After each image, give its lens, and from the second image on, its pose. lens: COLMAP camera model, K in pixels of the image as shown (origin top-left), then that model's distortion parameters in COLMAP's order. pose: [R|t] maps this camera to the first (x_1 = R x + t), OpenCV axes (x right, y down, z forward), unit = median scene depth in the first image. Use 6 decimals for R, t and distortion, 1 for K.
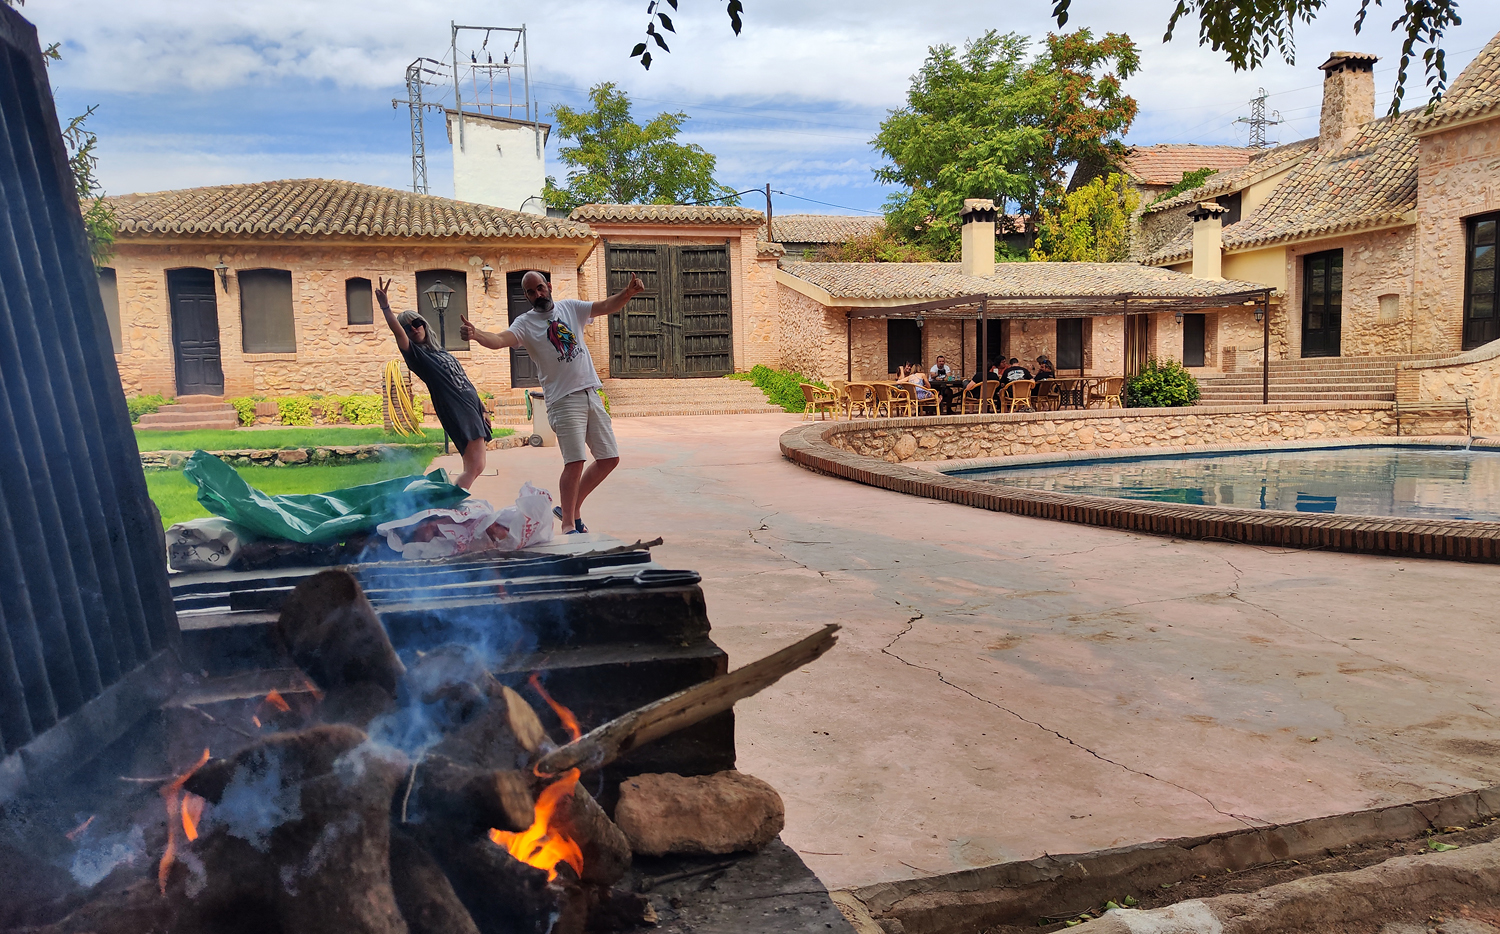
lens RADIAL K [[1033.1, 0, 750.2], [0, 1033.1, 471.6], [0, 0, 1]] dist [-0.001488, -0.000240]
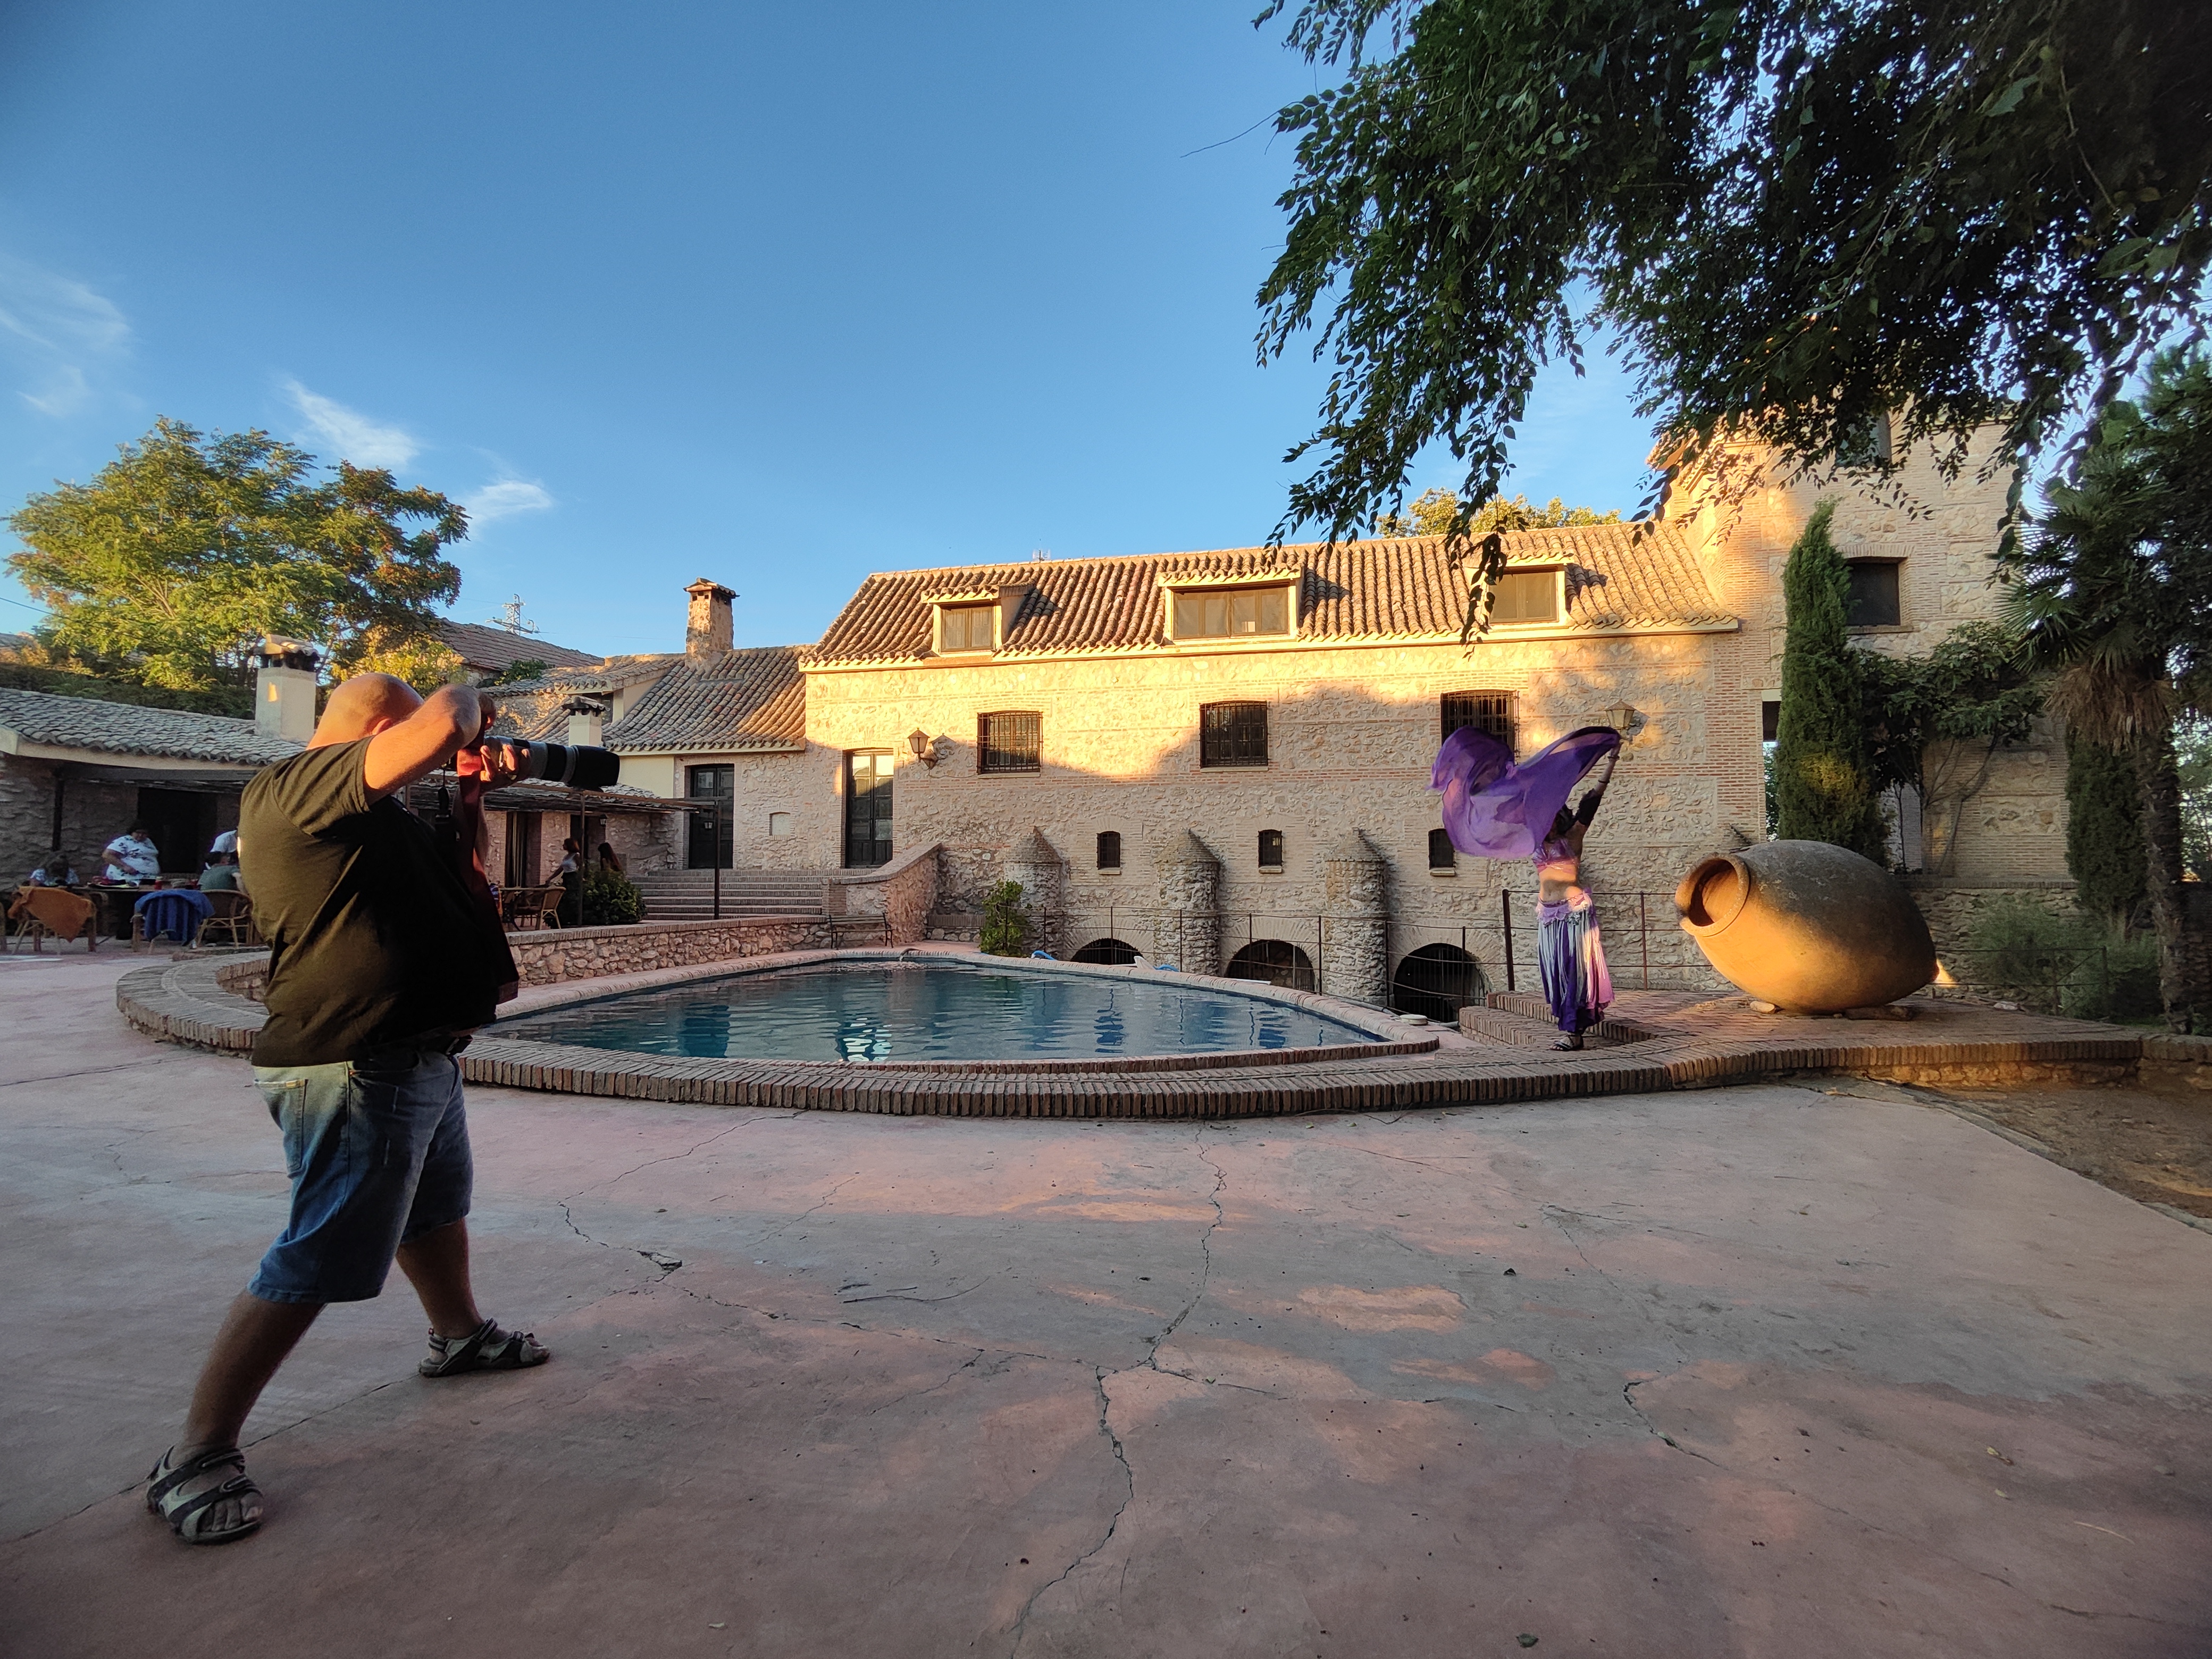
lens RADIAL K [[1011.6, 0, 1107.6], [0, 1011.6, 810.0], [0, 0, 1]] dist [0.002766, 0.000144]
pose [[0.533507, 0.081524, 0.841857, -0.073889], [0.056343, 0.989707, -0.131548, -0.018576], [-0.843917, 0.117614, 0.523423, 0.175154]]
